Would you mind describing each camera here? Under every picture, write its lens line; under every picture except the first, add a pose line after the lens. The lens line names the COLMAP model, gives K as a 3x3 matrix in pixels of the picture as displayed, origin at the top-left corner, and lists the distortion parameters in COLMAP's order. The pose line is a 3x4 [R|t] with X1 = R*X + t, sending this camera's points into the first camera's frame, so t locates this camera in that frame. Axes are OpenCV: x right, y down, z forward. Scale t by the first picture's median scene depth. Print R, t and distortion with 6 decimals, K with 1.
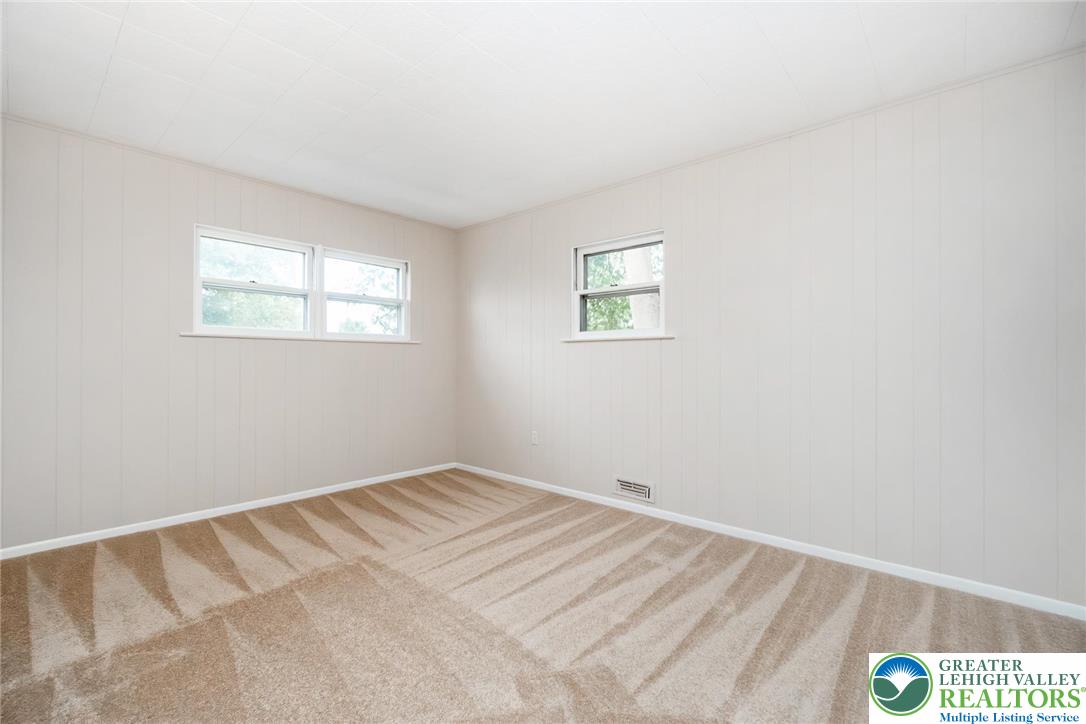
lens RADIAL K [[476.6, 0, 544.6], [0, 476.6, 339.9], [0, 0, 1]] dist [-0.021269, 0.000347]
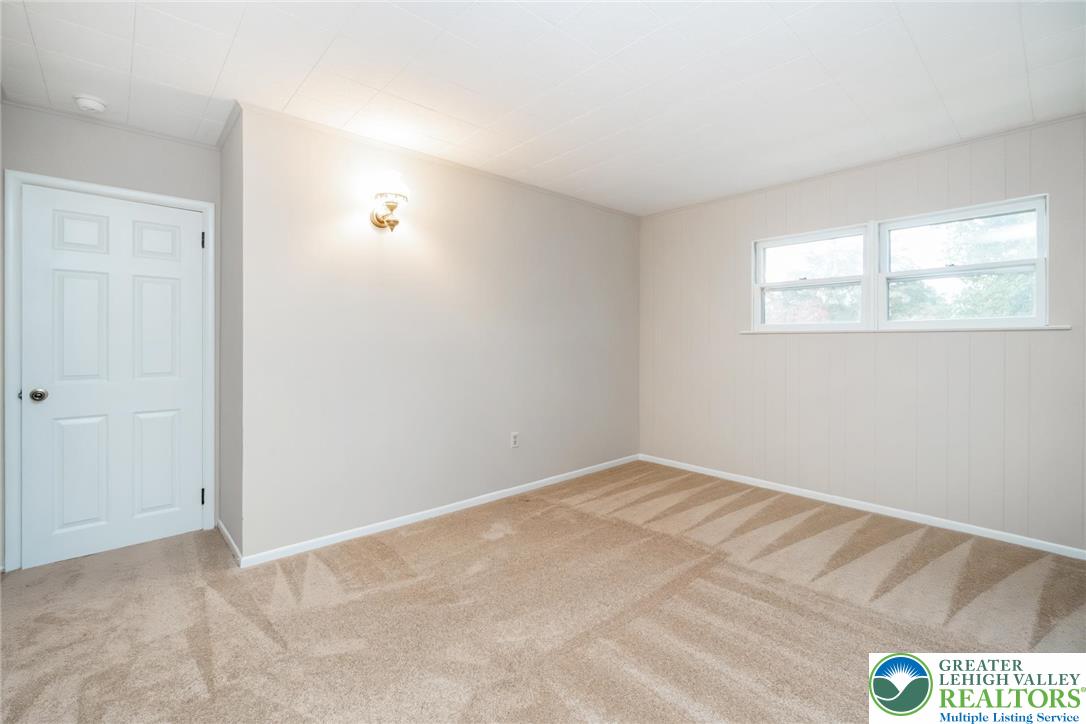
lens RADIAL K [[476.6, 0, 544.6], [0, 476.6, 339.9], [0, 0, 1]] dist [-0.021269, 0.000347]
pose [[-0.123393, -0.018530, -0.992185, 0.611654], [0.031840, 0.999237, -0.022622, 0.021083], [0.991847, -0.034382, -0.122709, 0.706457]]
